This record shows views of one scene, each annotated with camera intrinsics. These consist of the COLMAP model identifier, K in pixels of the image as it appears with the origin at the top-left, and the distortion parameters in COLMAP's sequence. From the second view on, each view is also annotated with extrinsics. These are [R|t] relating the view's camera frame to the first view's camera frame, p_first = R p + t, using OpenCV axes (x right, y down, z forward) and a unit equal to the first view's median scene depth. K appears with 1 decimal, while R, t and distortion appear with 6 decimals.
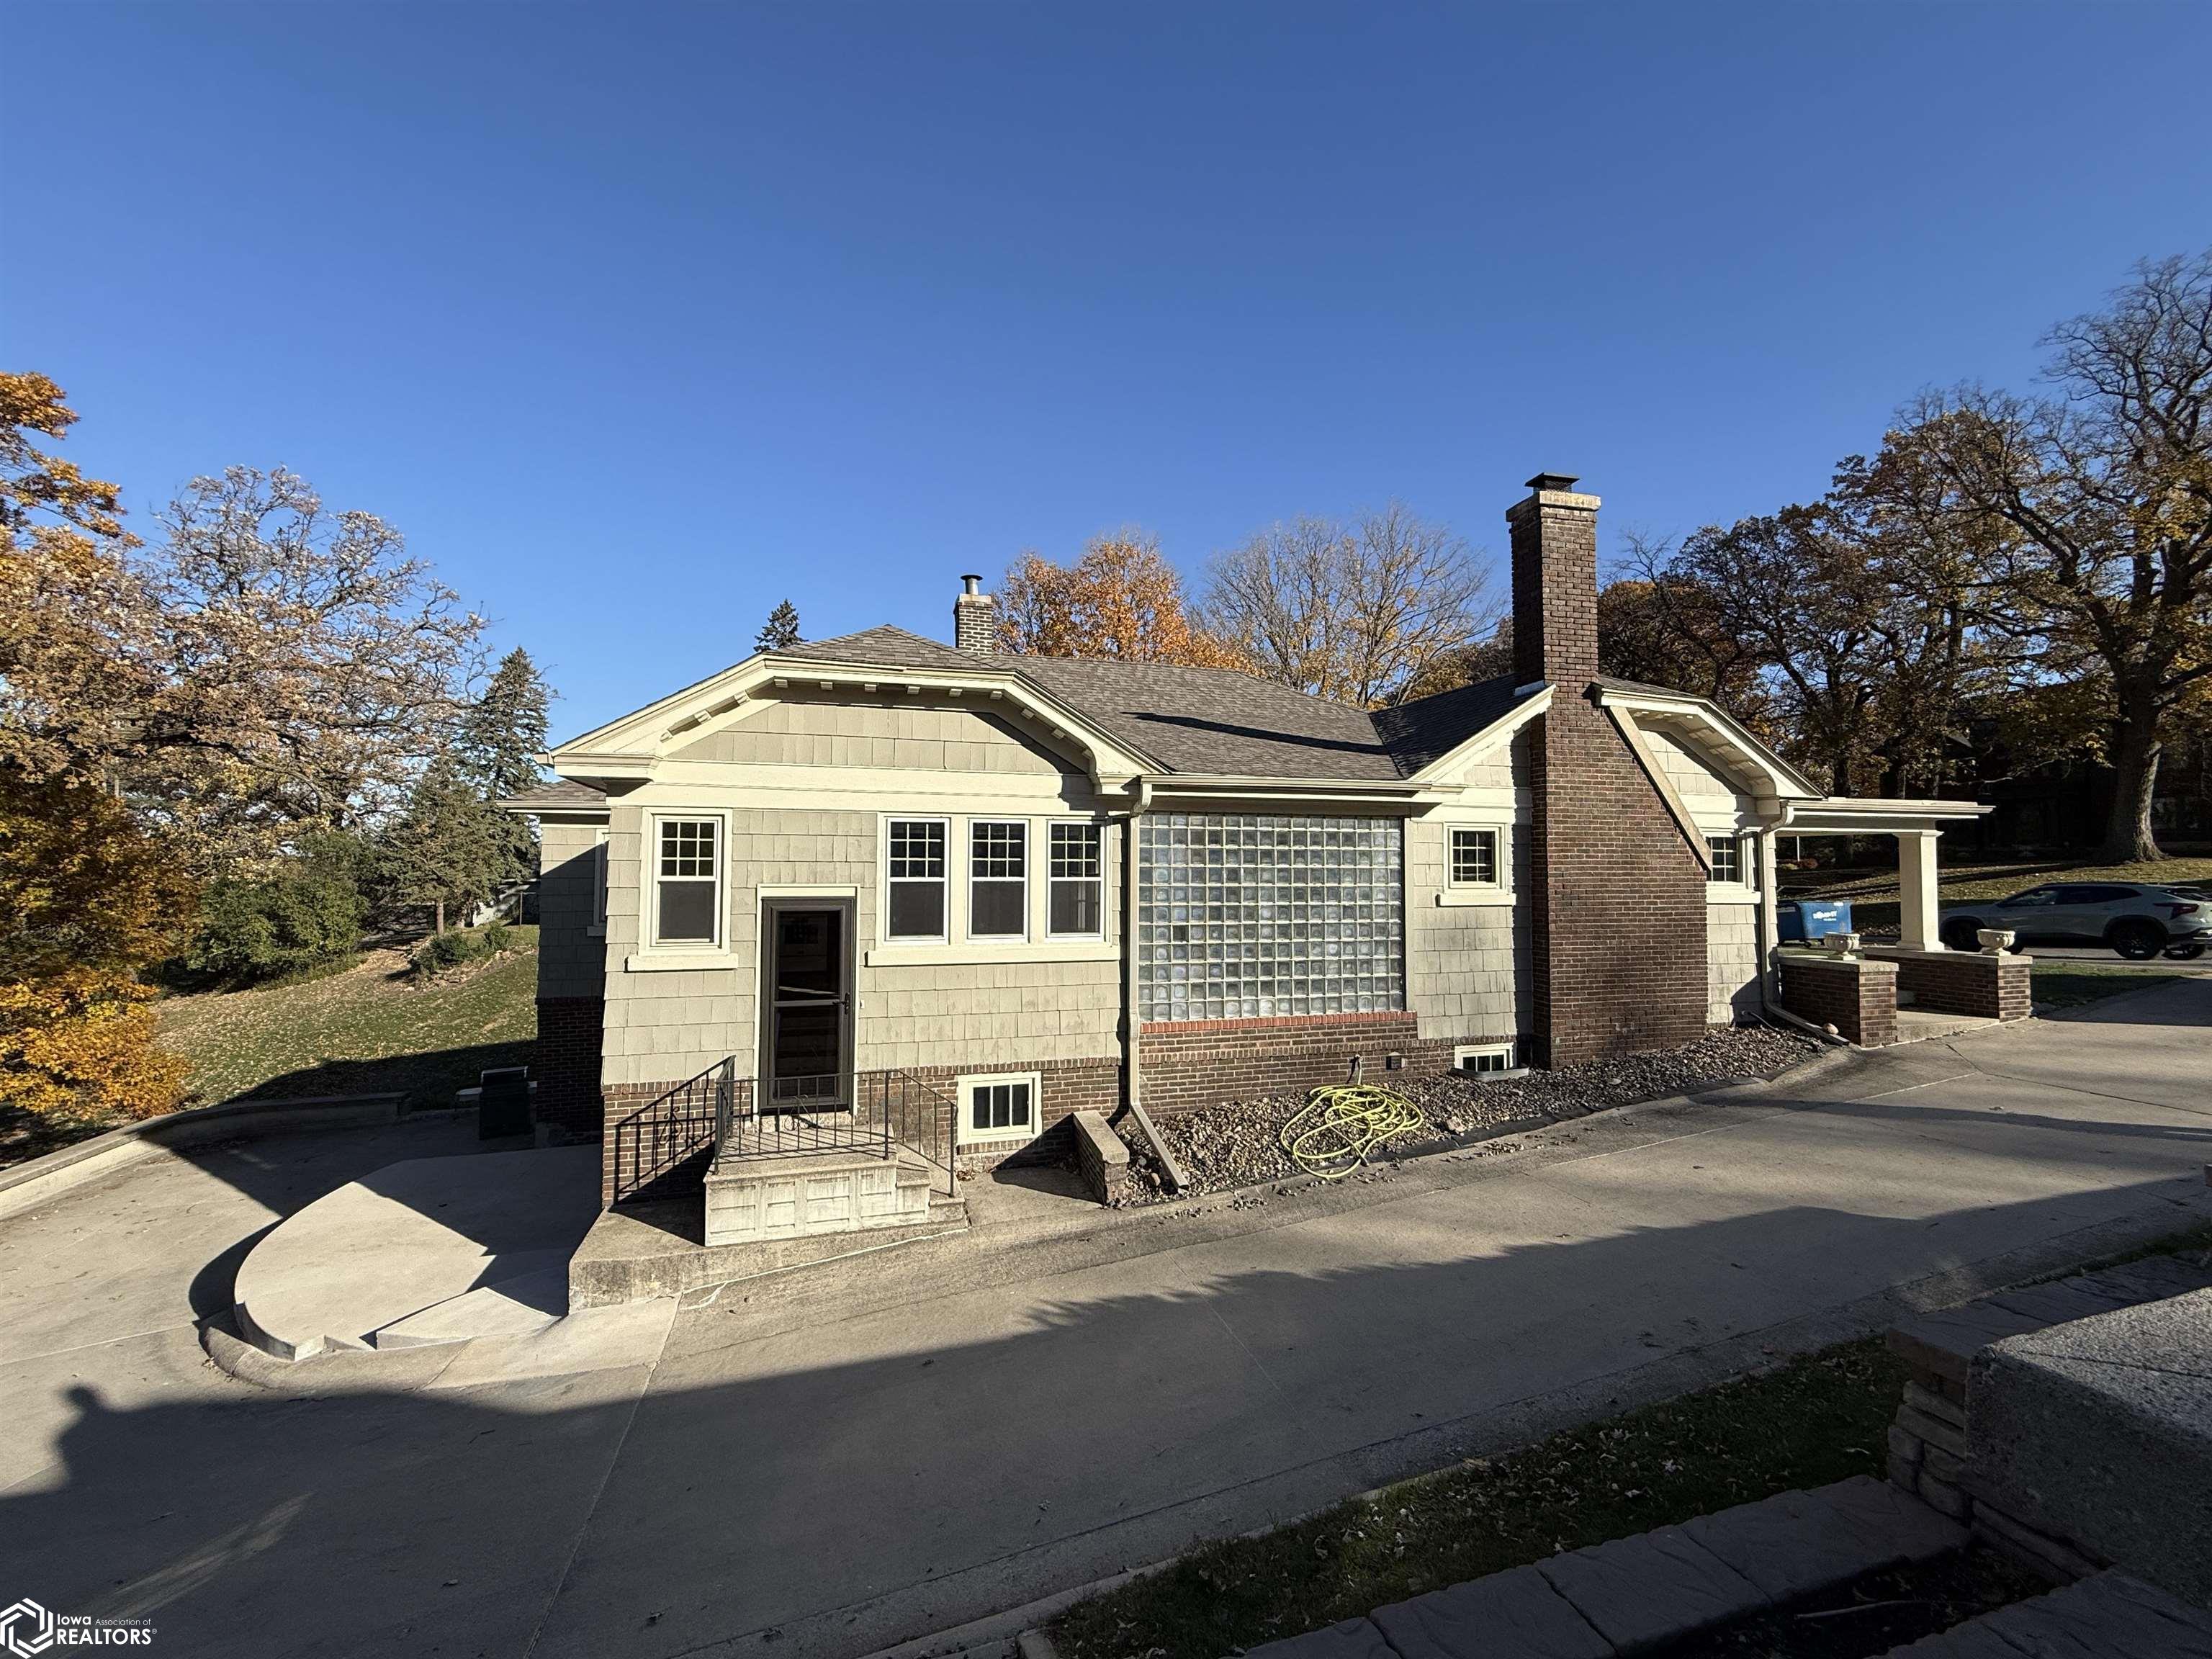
lens RADIAL K [[900.8, 0, 1093.0], [0, 900.8, 823.4], [0, 0, 1]] dist [0.001385, 0.000773]
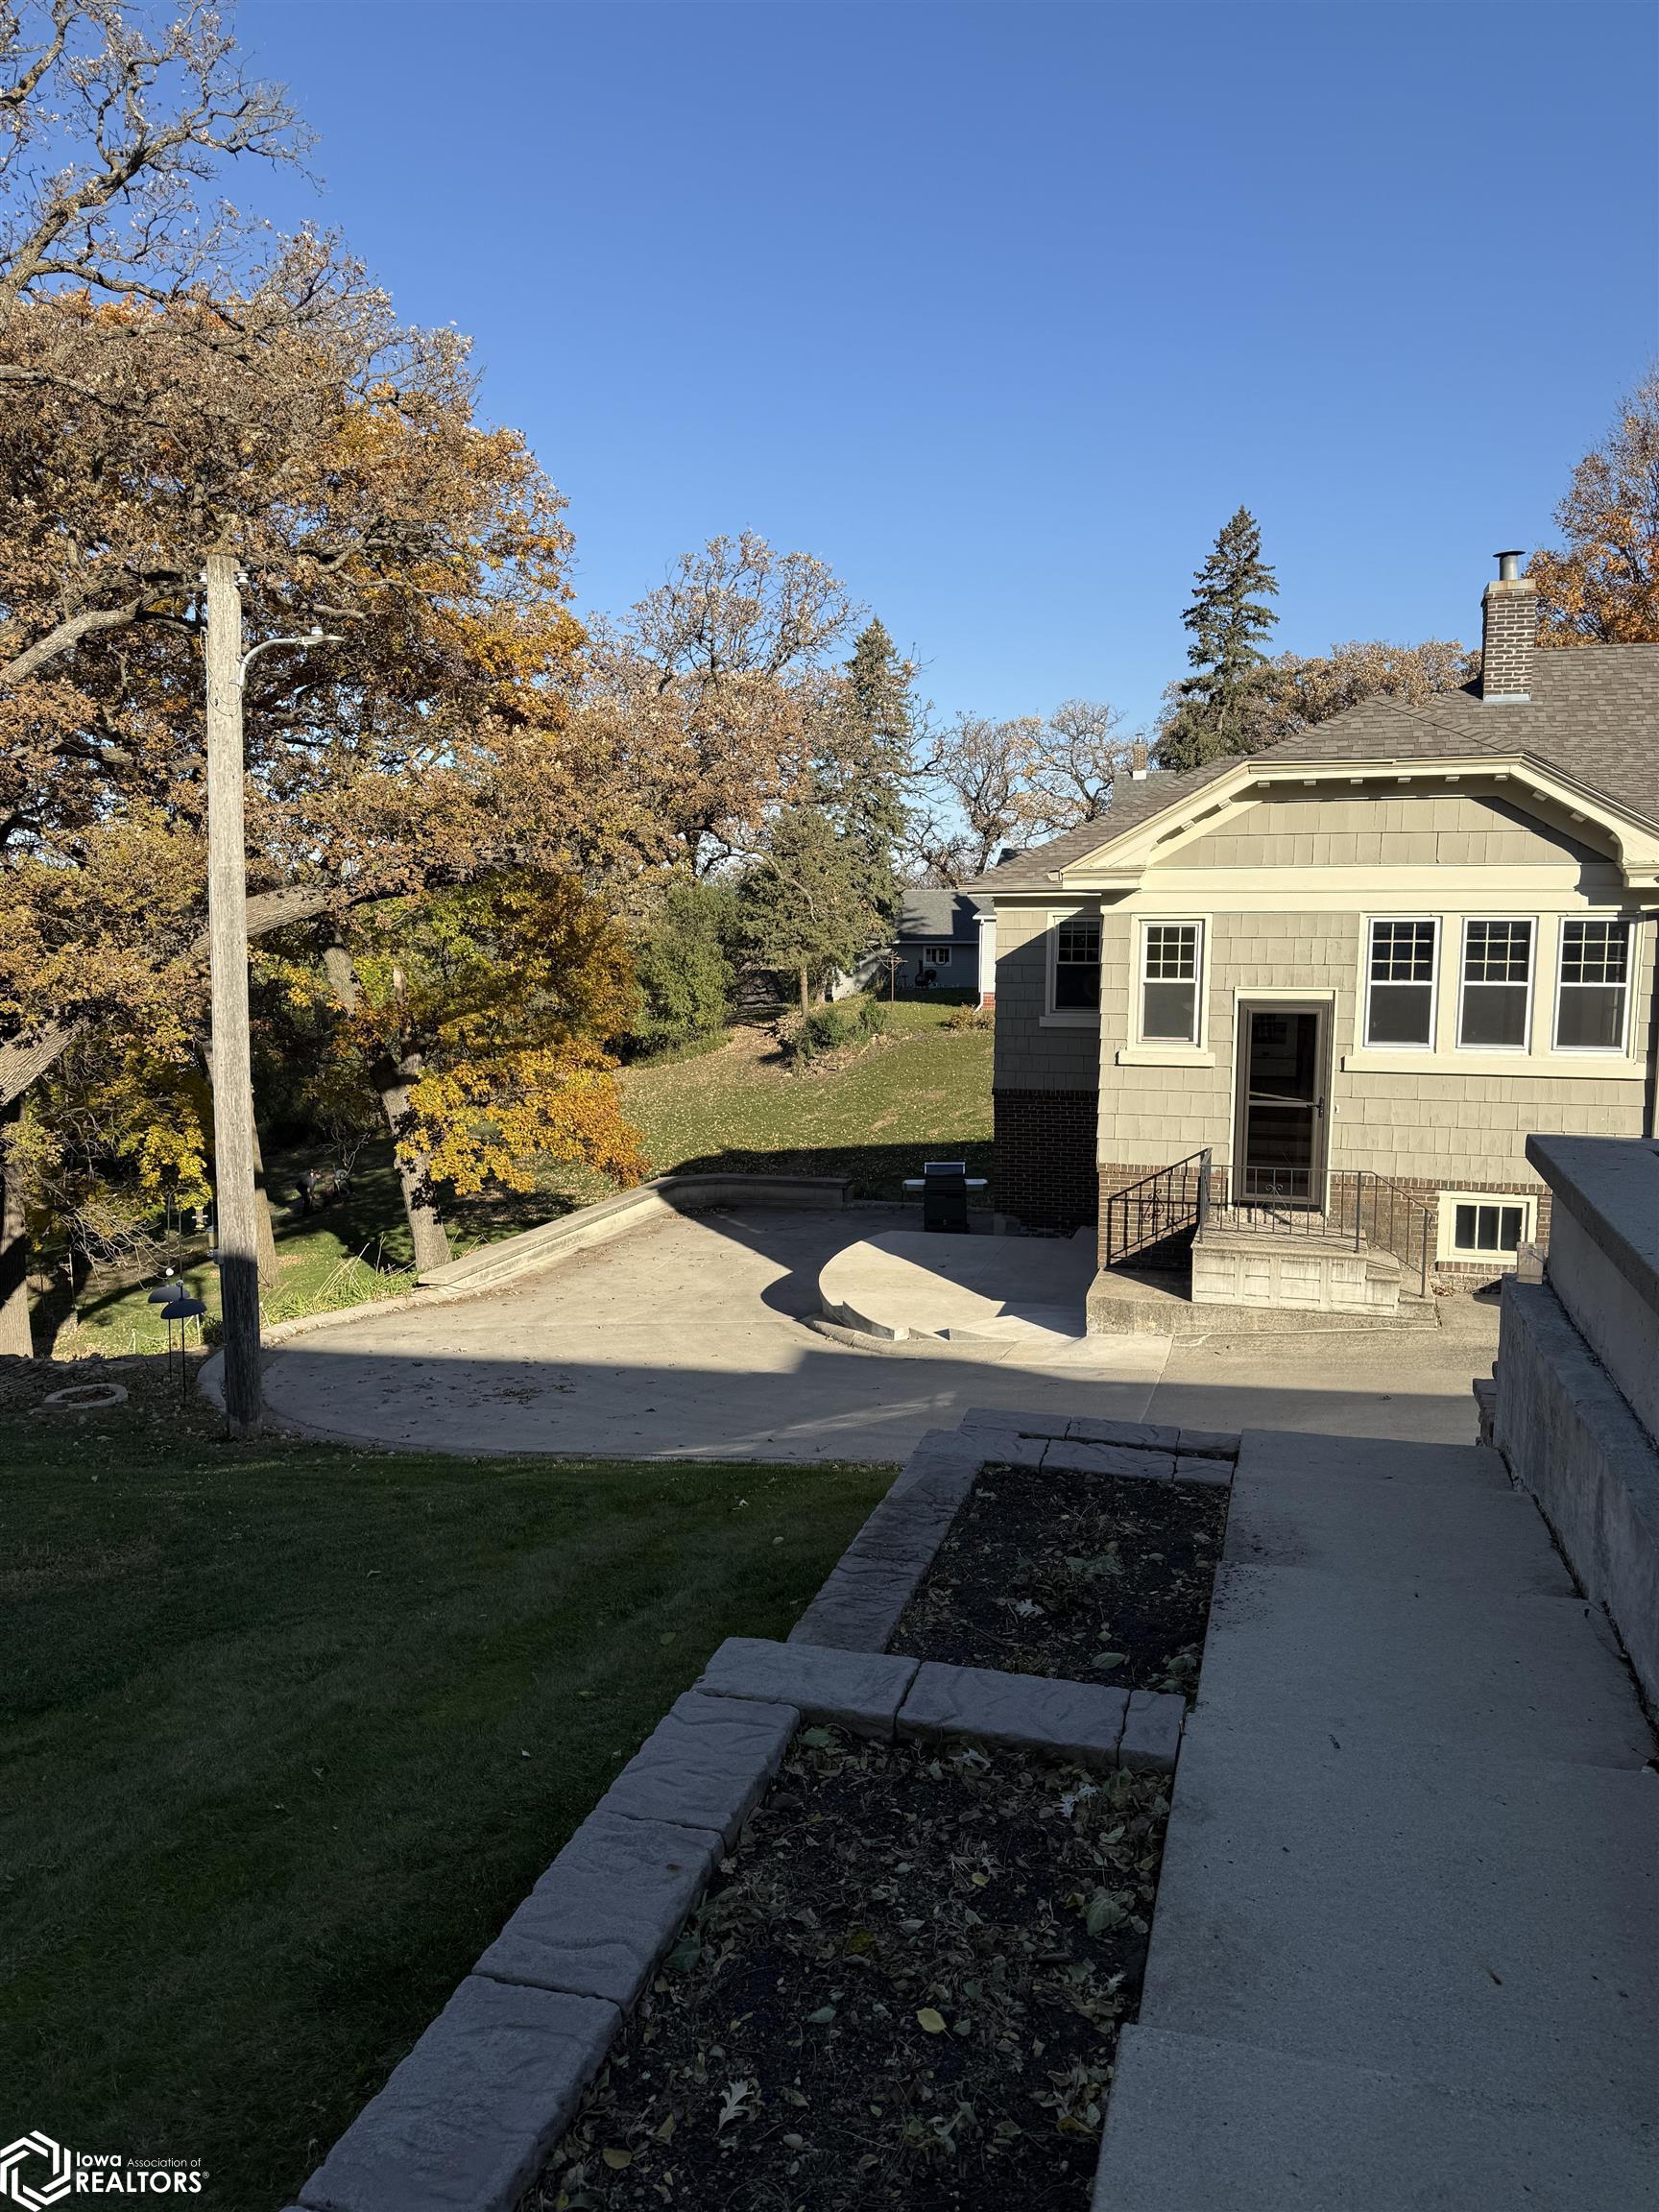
lens RADIAL K [[1568.6, 0, 807.2], [0, 1568.6, 1119.1], [0, 0, 1]] dist [0.063008, -0.055067]
pose [[0.837879, 0.068191, -0.541581, 0.188705], [0.031937, 0.984342, 0.173350, -0.102954], [0.544922, -0.162543, 0.822581, -0.716293]]
